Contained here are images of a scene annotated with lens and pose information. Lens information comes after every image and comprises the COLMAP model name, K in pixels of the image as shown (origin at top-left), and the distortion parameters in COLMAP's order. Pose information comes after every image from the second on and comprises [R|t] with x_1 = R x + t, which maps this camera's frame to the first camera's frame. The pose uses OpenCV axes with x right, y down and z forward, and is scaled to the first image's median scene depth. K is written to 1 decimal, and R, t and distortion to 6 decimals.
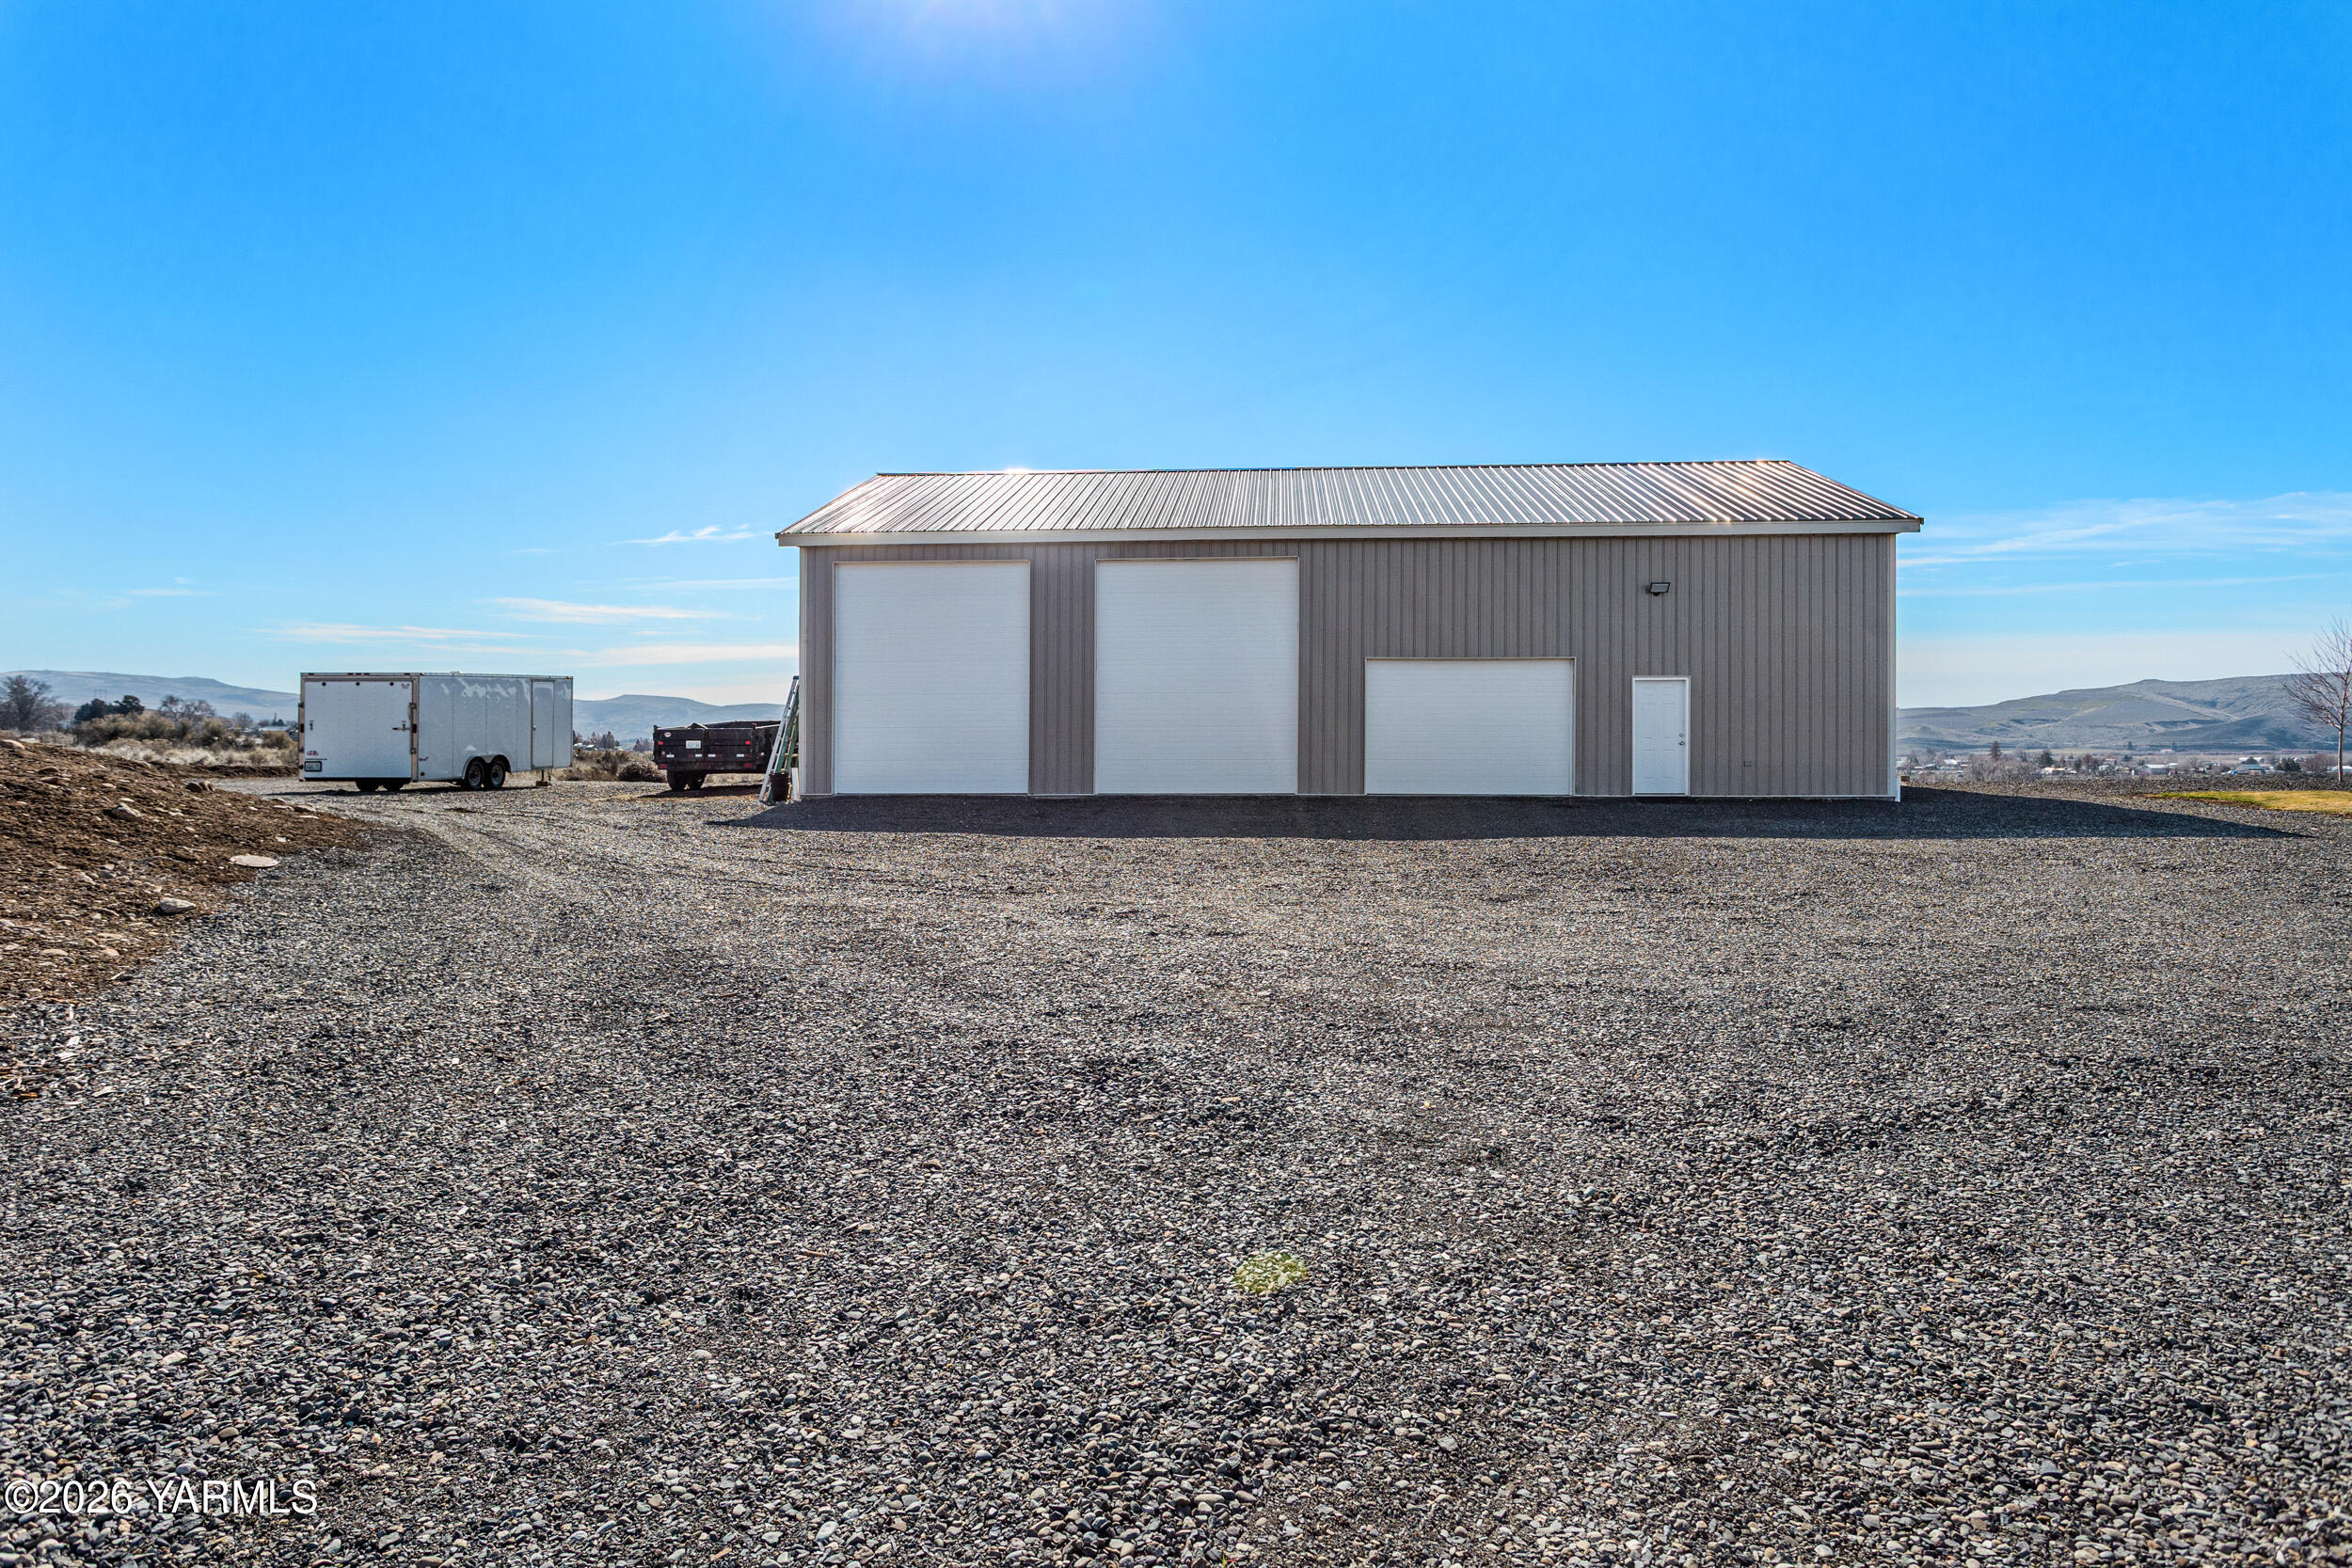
lens RADIAL K [[1526.6, 0, 1177.3], [0, 1526.6, 740.9], [0, 0, 1]] dist [-0.004218, 0.000011]
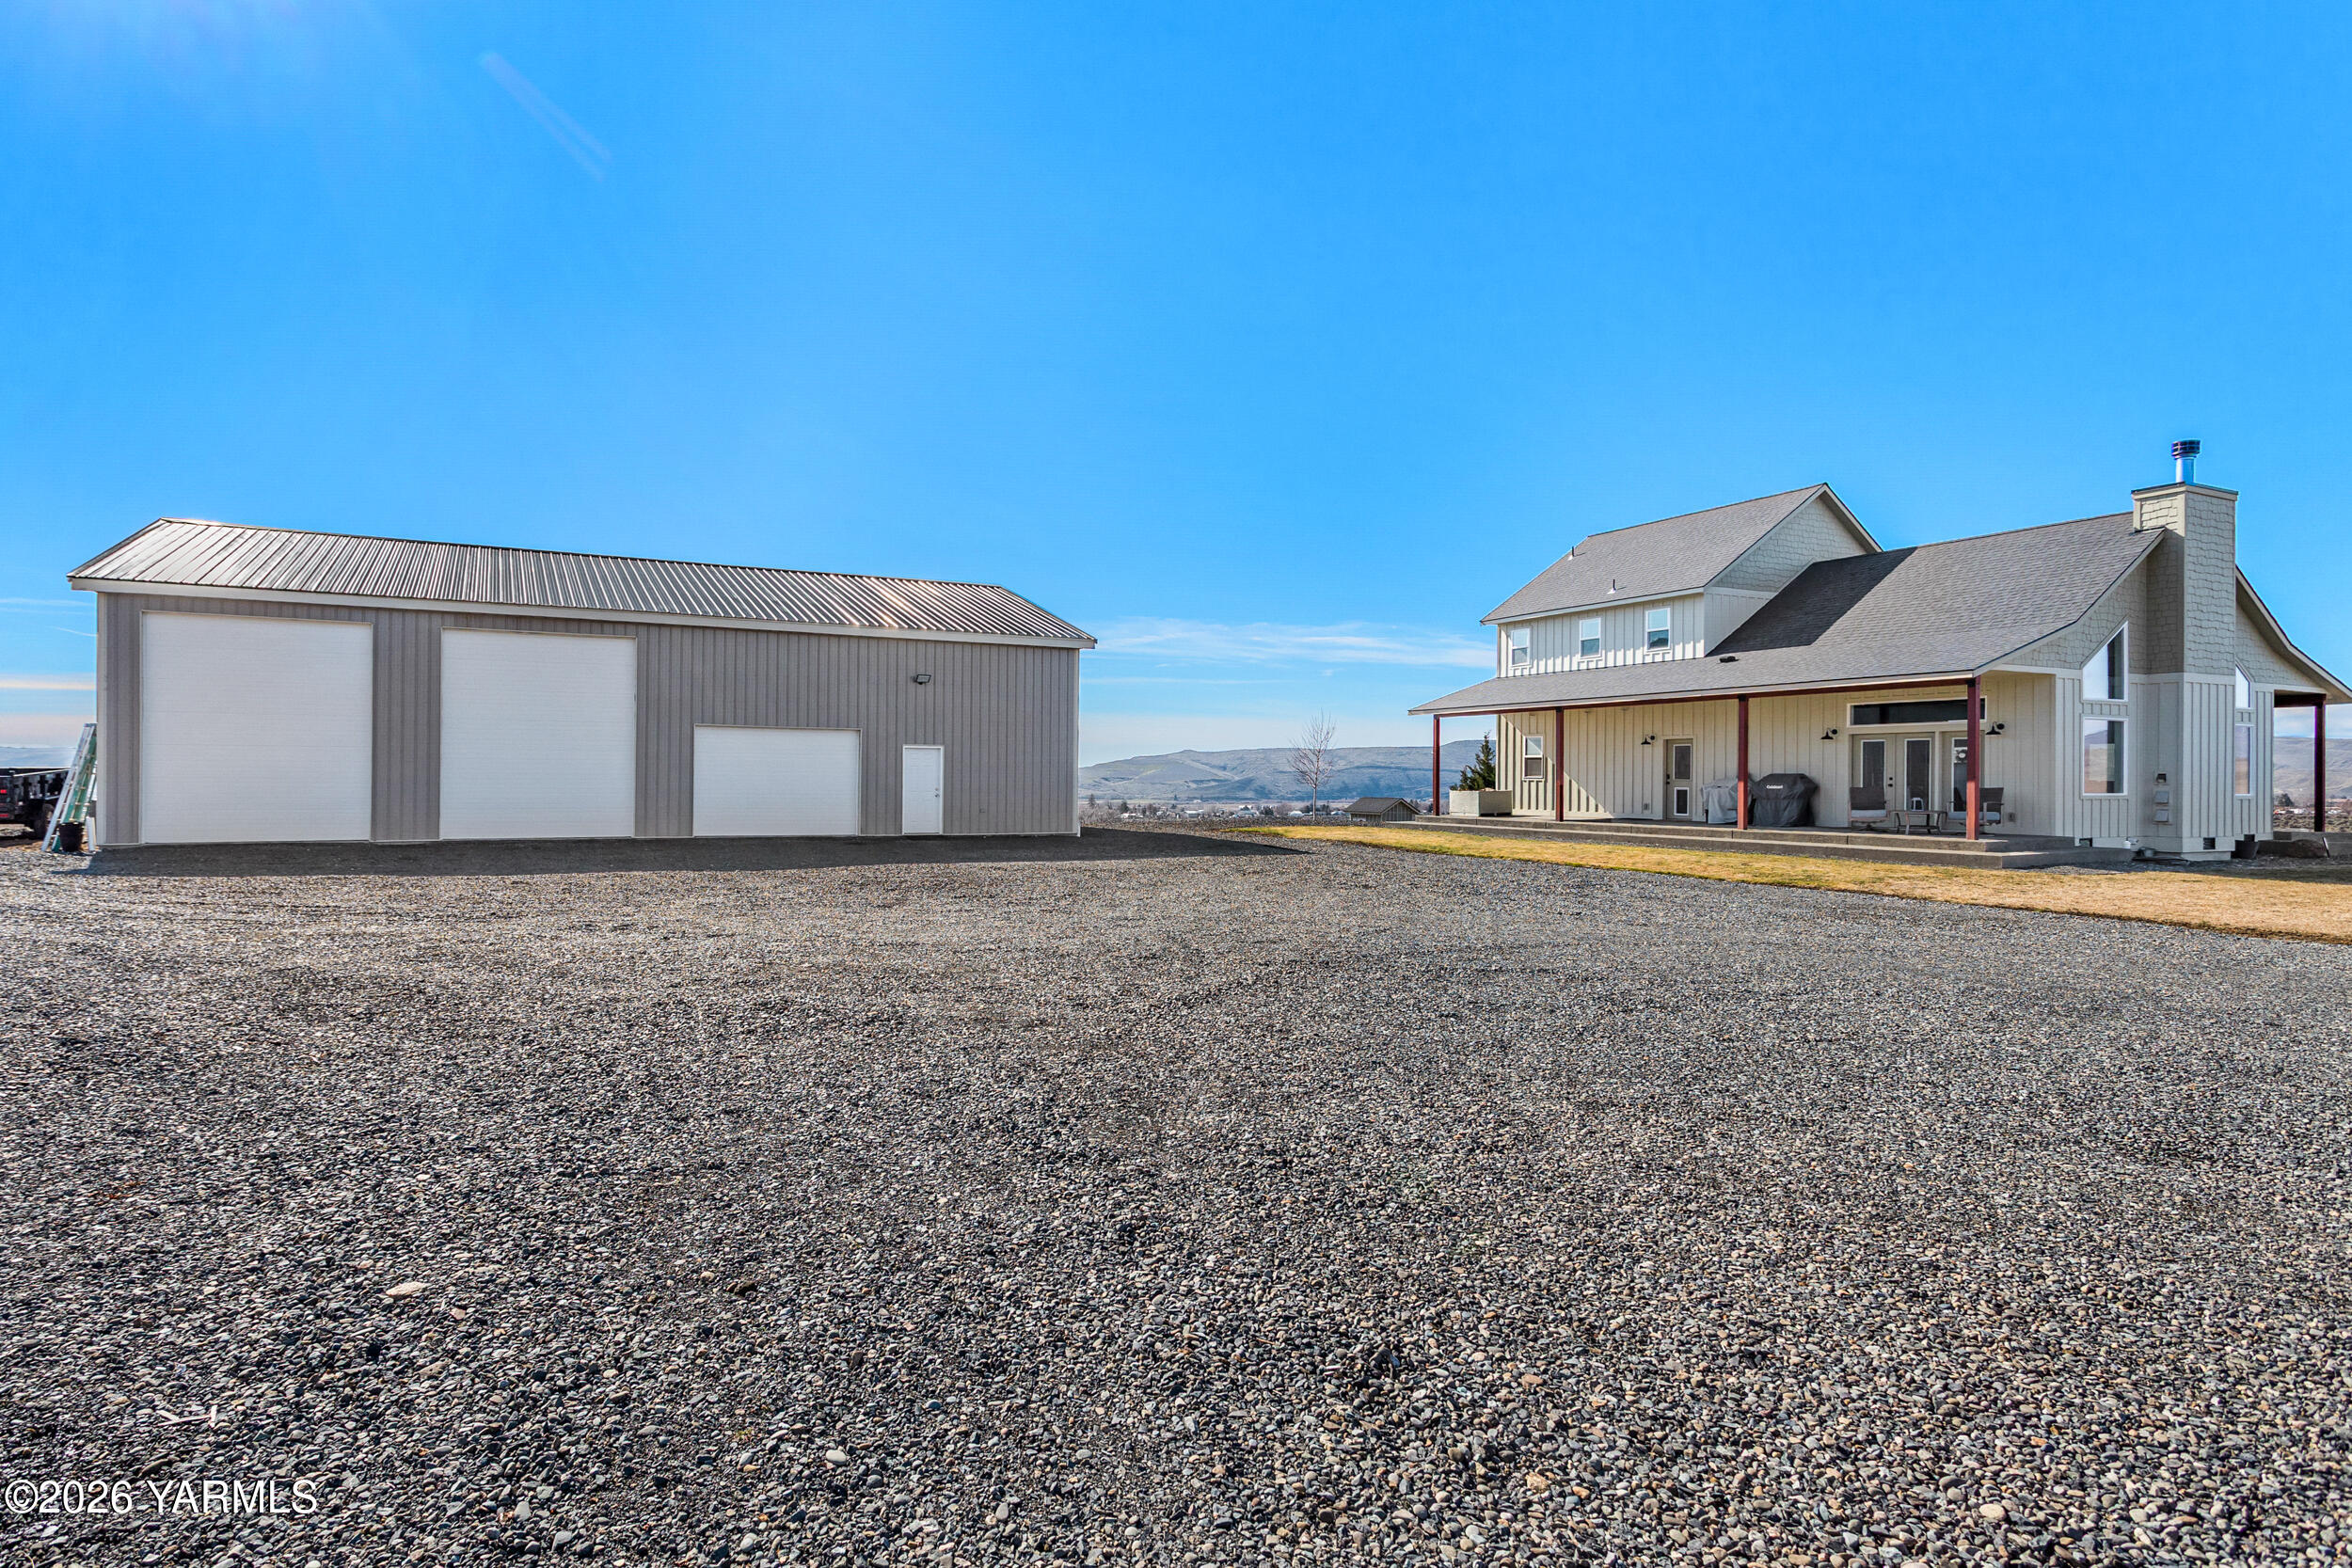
lens RADIAL K [[1304.8, 0, 1176.0], [0, 1304.8, 784.0], [0, 0, 1]] dist [-0.000333, 0.000158]
pose [[0.843920, 0.007445, 0.536417, -0.108526], [-0.004009, 0.999963, -0.007572, -0.000351], [-0.536454, 0.004239, 0.843919, -0.081309]]
